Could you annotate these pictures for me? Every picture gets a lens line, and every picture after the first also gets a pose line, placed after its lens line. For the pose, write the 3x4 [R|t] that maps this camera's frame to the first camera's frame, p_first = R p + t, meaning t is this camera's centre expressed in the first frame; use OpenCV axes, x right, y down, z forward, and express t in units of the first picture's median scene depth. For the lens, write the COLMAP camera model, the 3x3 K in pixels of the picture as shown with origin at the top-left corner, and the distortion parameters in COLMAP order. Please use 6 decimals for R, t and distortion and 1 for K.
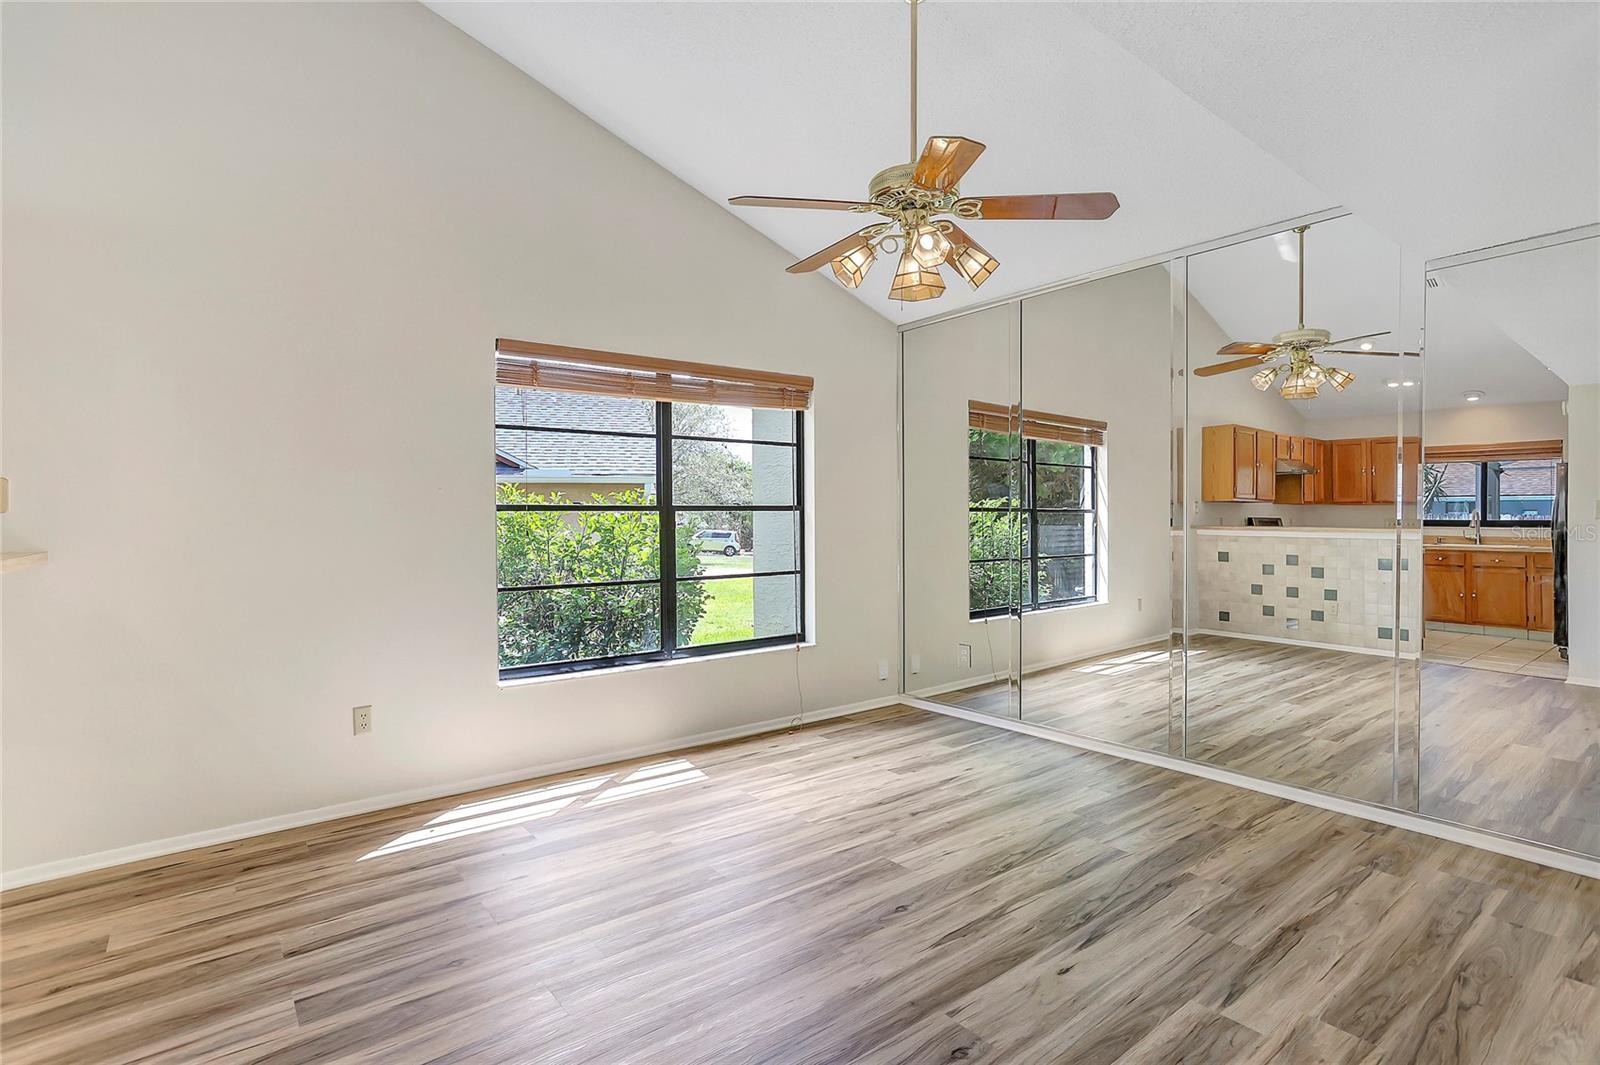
lens RADIAL K [[834.3, 0, 800.0], [0, 834.3, 532.5], [0, 0, 1]] dist [0.003199, 0.001210]
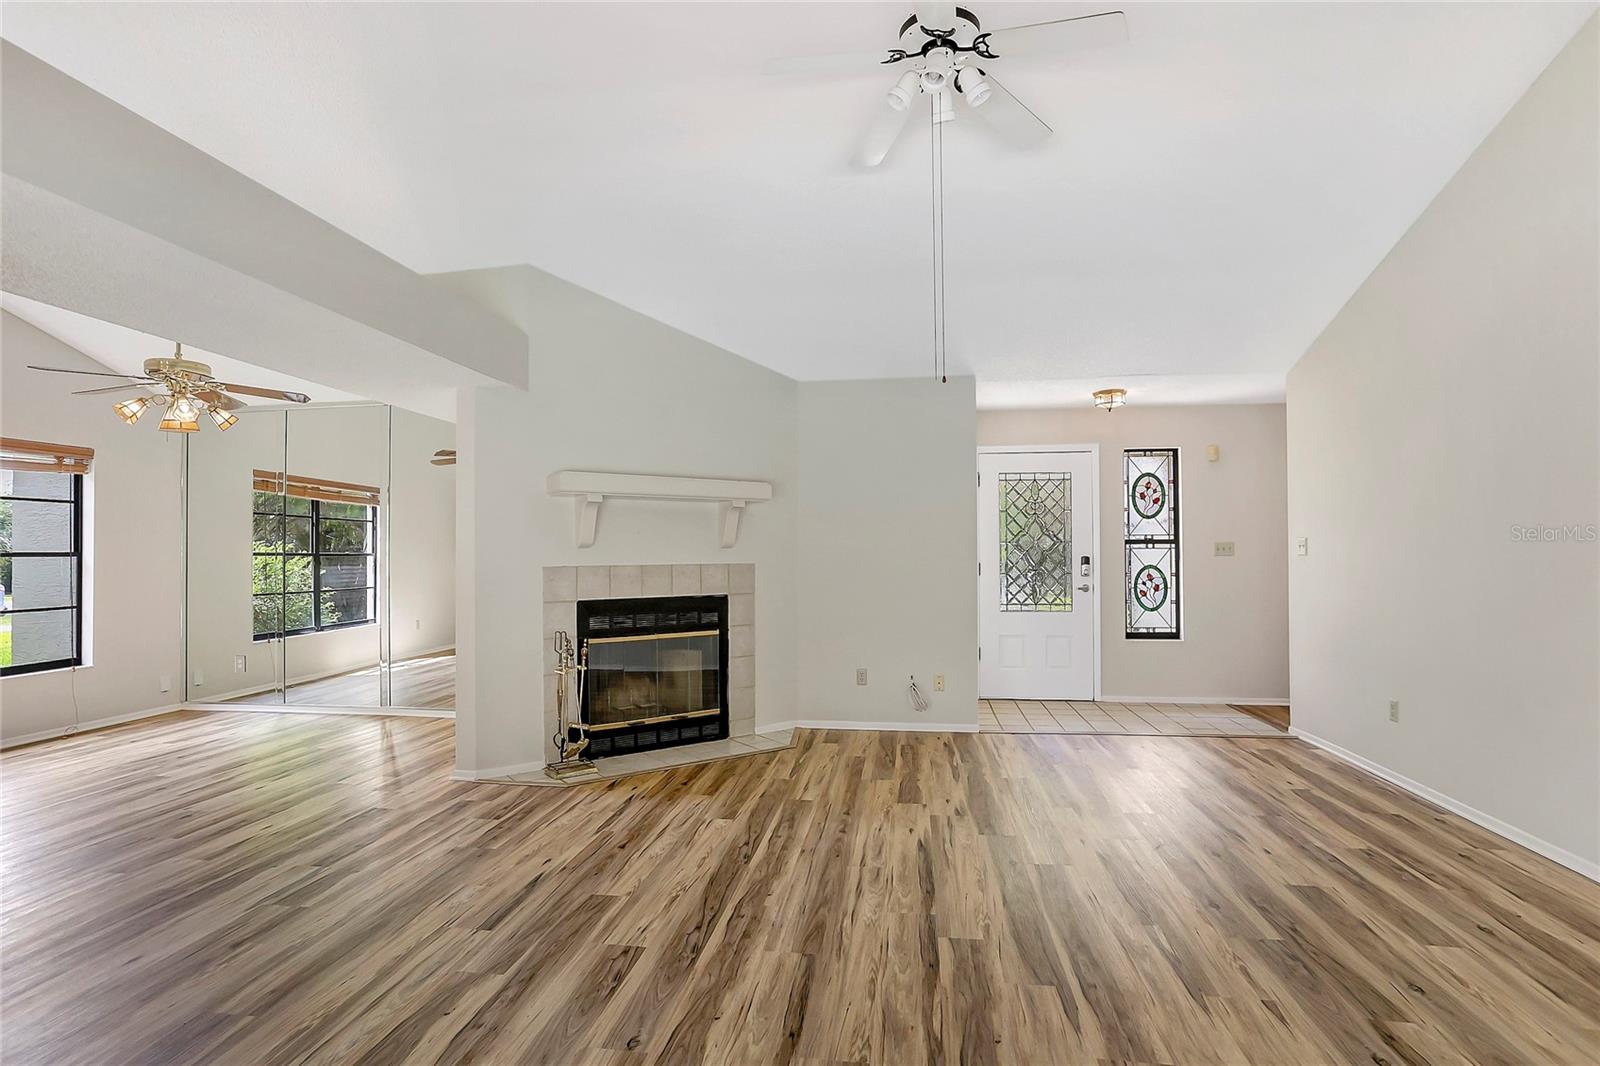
lens RADIAL K [[796.3, 0, 799.3], [0, 796.3, 541.2], [0, 0, 1]] dist [0.001179, 0.000329]
pose [[0.732702, 0.011229, 0.680457, -0.017032], [0.014092, 0.999399, -0.031666, 0.002782], [-0.680404, 0.032791, 0.732103, -0.483809]]
